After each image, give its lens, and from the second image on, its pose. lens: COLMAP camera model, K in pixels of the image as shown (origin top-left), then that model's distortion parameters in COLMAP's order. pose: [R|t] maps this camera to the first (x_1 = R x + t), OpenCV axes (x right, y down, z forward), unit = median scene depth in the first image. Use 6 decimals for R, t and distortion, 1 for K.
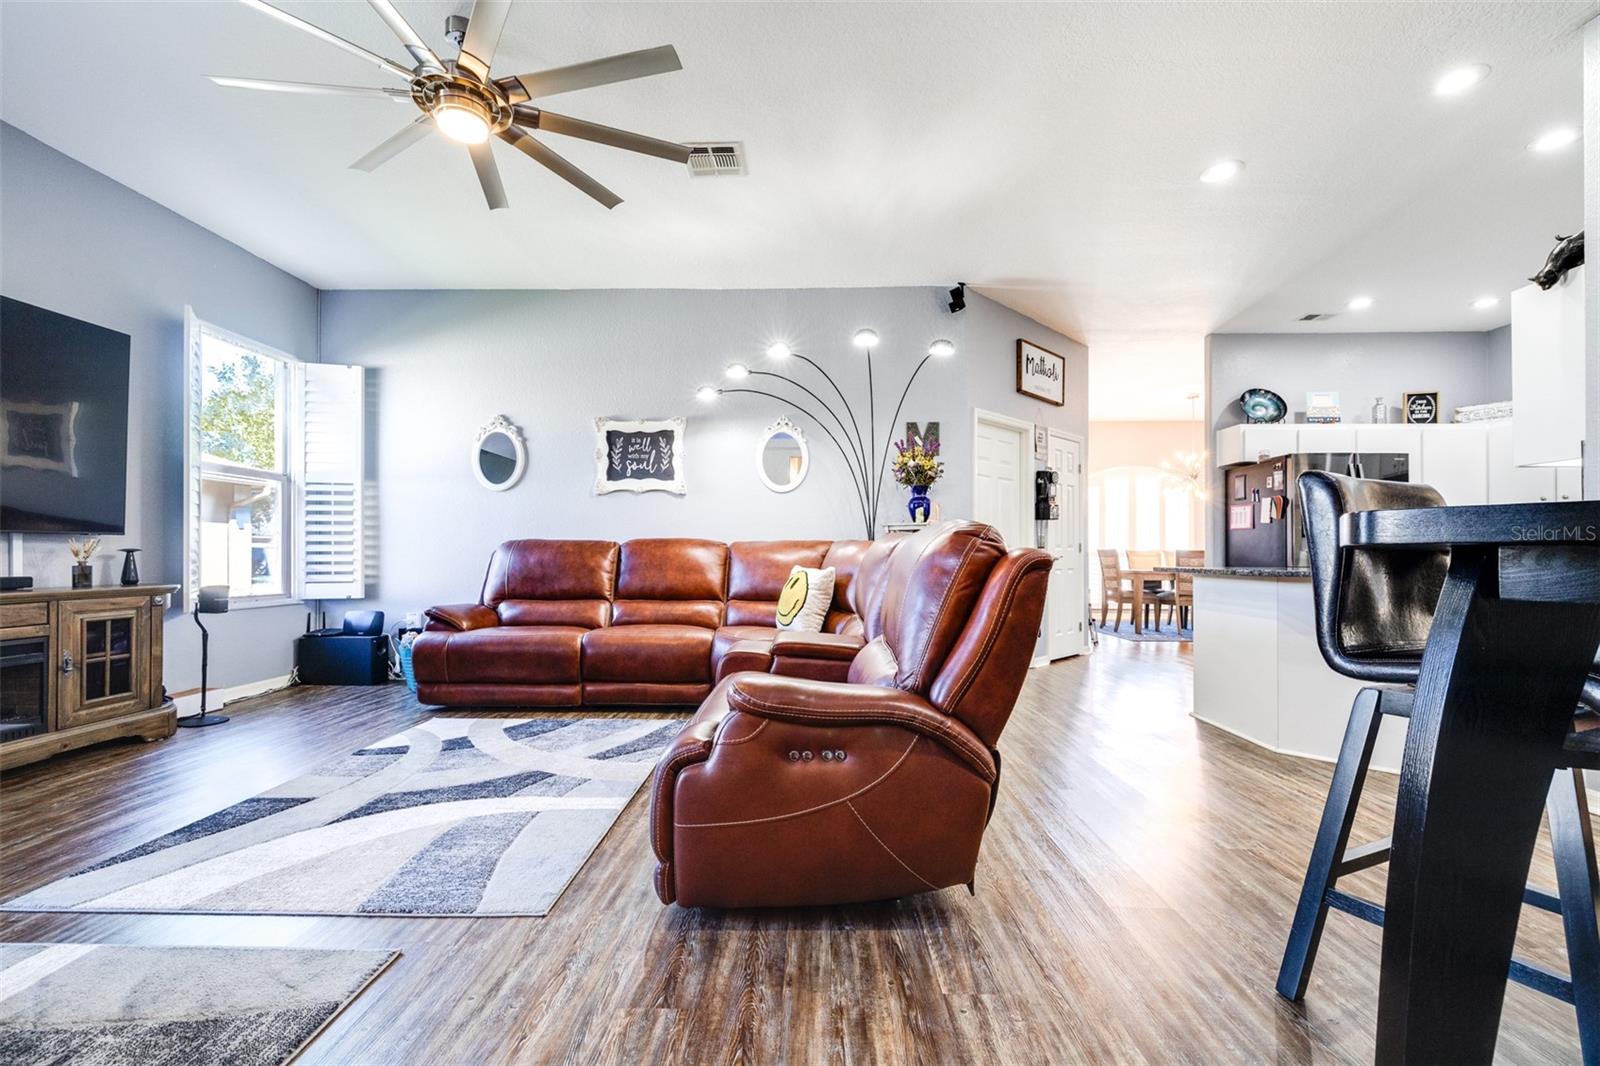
lens RADIAL K [[687.6, 0, 809.1], [0, 687.6, 554.0], [0, 0, 1]] dist [-0.000820, -0.000395]
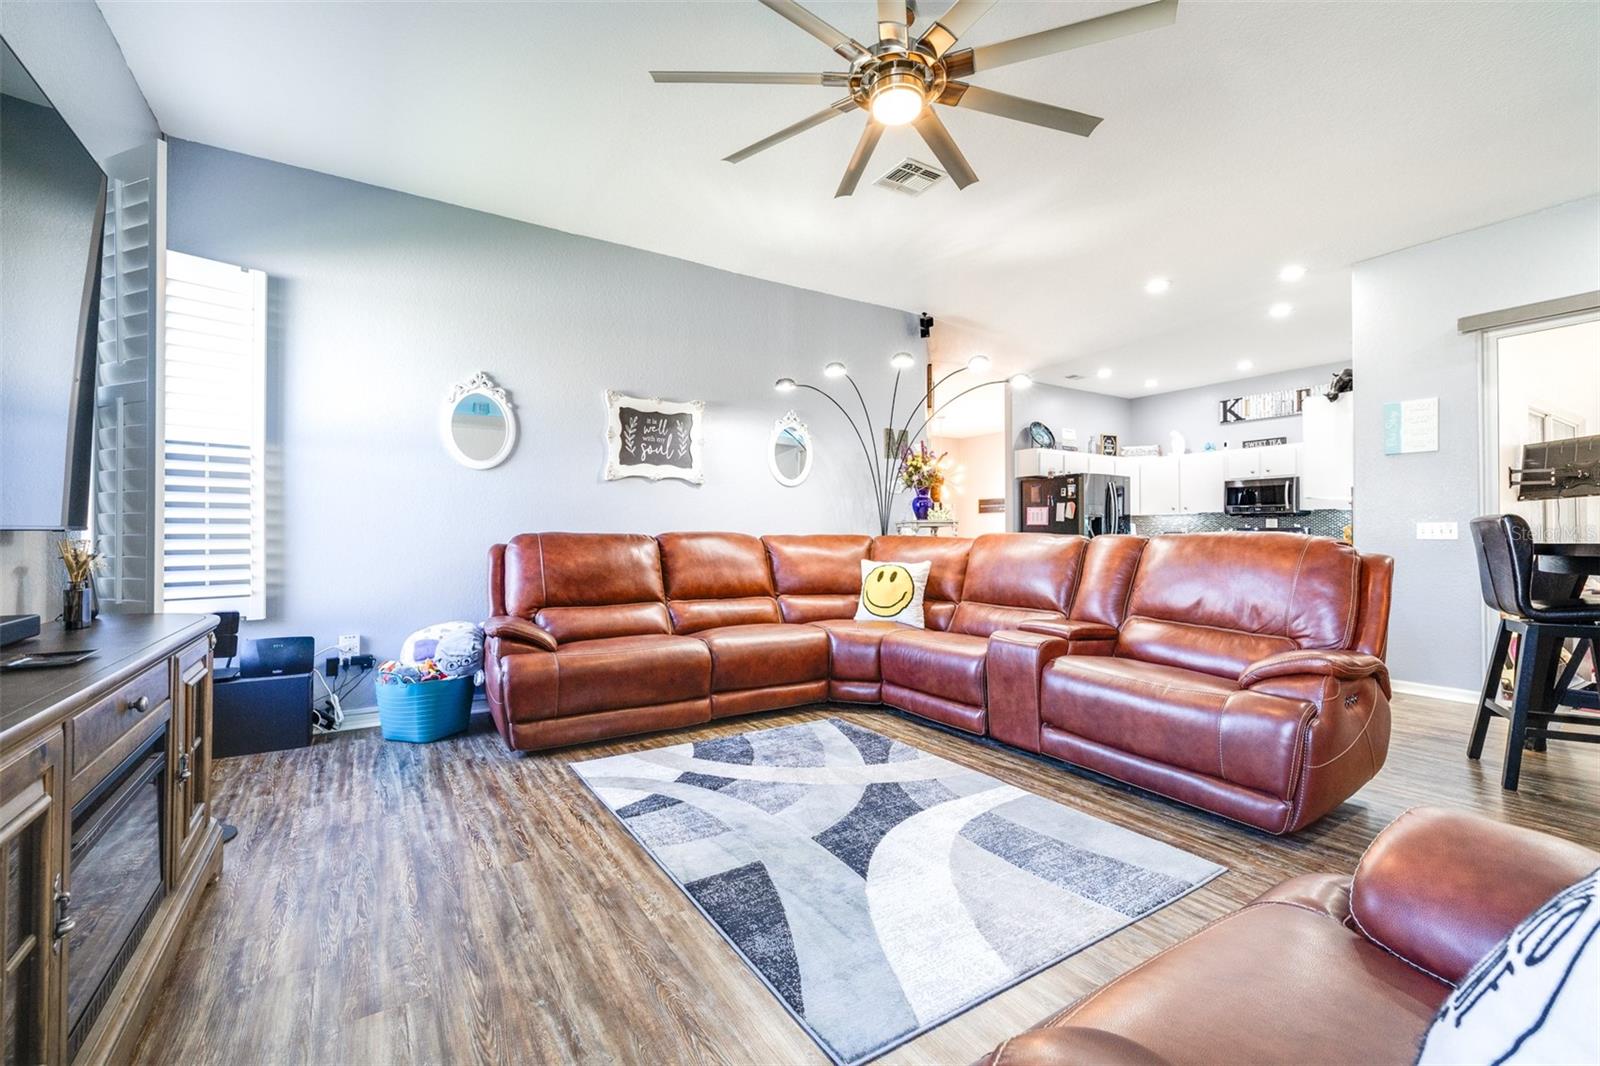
lens RADIAL K [[689.6, 0, 800.0], [0, 689.6, 533.0], [0, 0, 1]] dist [0.005104, -0.000566]
pose [[0.828908, 0.002871, 0.559378, -0.649846], [0.000019, 0.999987, -0.005161, -0.017469], [-0.559385, 0.004289, 0.828897, 0.167228]]
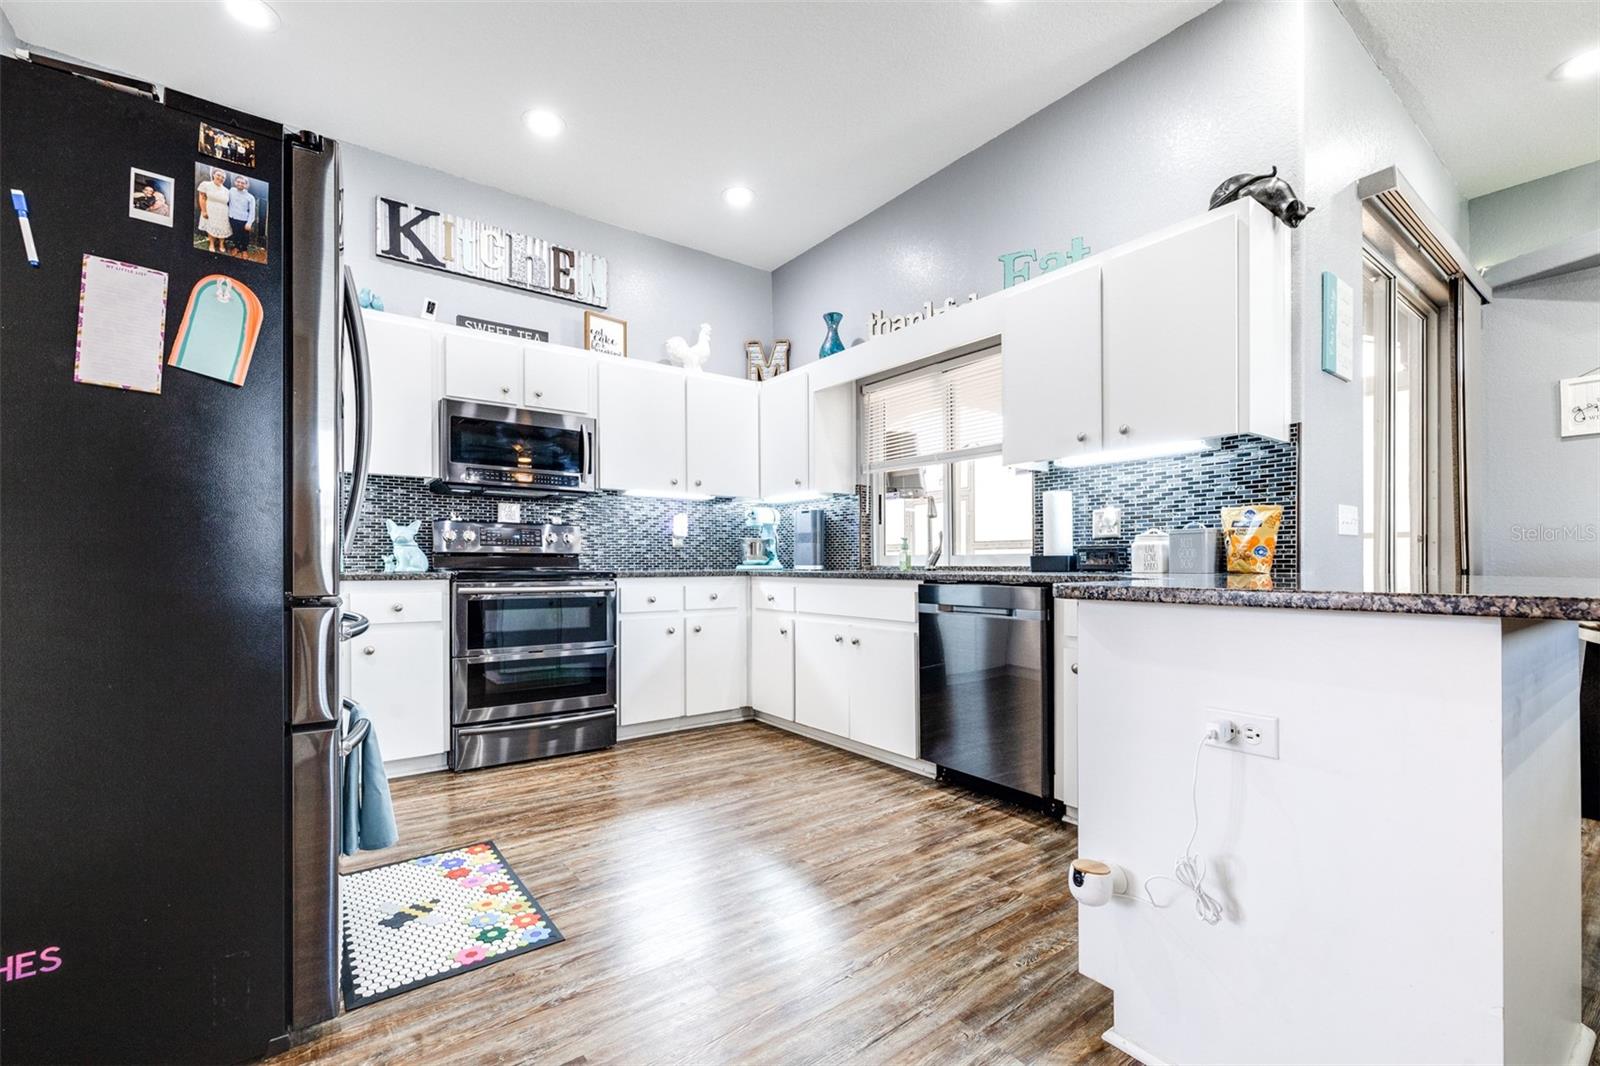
lens RADIAL K [[689.6, 0, 800.0], [0, 689.6, 533.0], [0, 0, 1]] dist [0.005104, -0.000566]
pose [[-0.613921, 0.030620, 0.788773, 0.456969], [-0.003886, 0.999118, -0.041810, 0.005224], [-0.789358, -0.028733, -0.613260, 1.143695]]
